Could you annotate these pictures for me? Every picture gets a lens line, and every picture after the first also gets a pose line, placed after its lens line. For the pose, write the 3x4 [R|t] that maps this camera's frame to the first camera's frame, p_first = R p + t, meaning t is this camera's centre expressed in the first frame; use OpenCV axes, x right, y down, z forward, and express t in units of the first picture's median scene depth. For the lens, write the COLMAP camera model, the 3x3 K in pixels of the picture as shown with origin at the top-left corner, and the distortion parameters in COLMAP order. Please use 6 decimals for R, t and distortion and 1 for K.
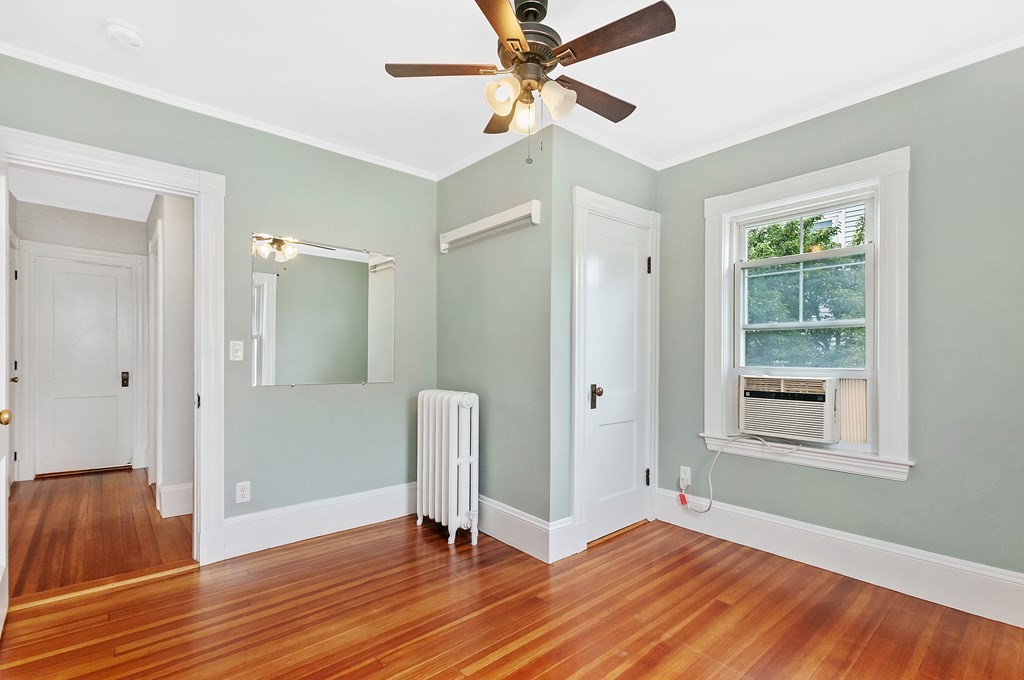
lens RADIAL K [[466.2, 0, 517.9], [0, 466.2, 356.3], [0, 0, 1]] dist [0.003855, -0.000279]
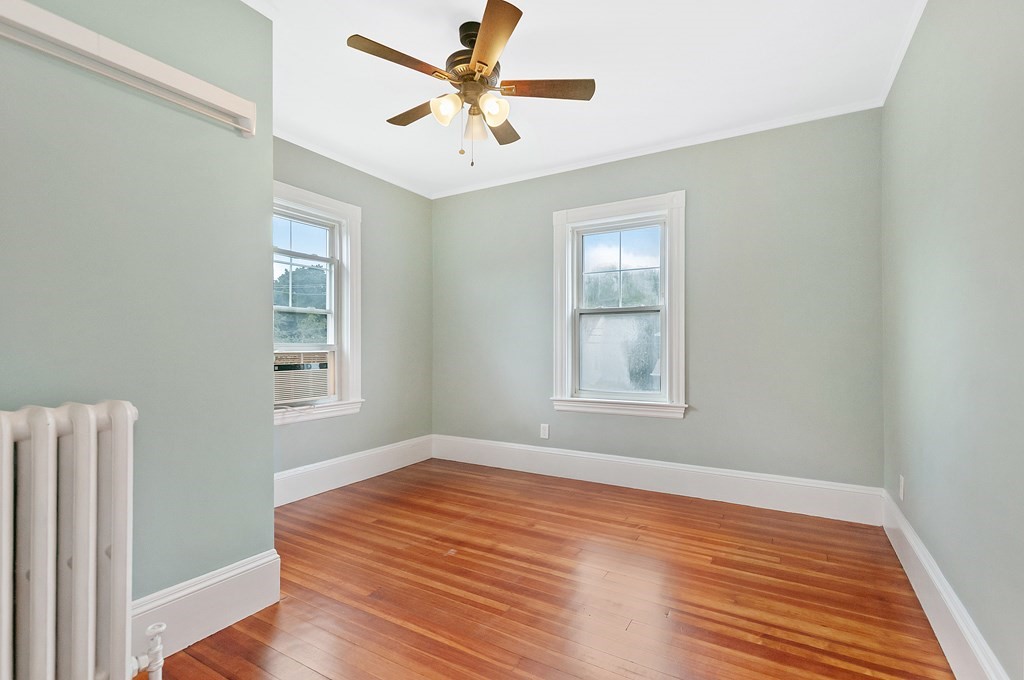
lens RADIAL K [[466.2, 0, 512.7], [0, 466.2, 341.8], [0, 0, 1]] dist [0.003855, -0.000279]
pose [[-0.313024, 0.004951, 0.949732, -0.889813], [-0.002093, 0.999980, -0.005903, 0.029976], [-0.949743, -0.003835, -0.313007, 1.004077]]
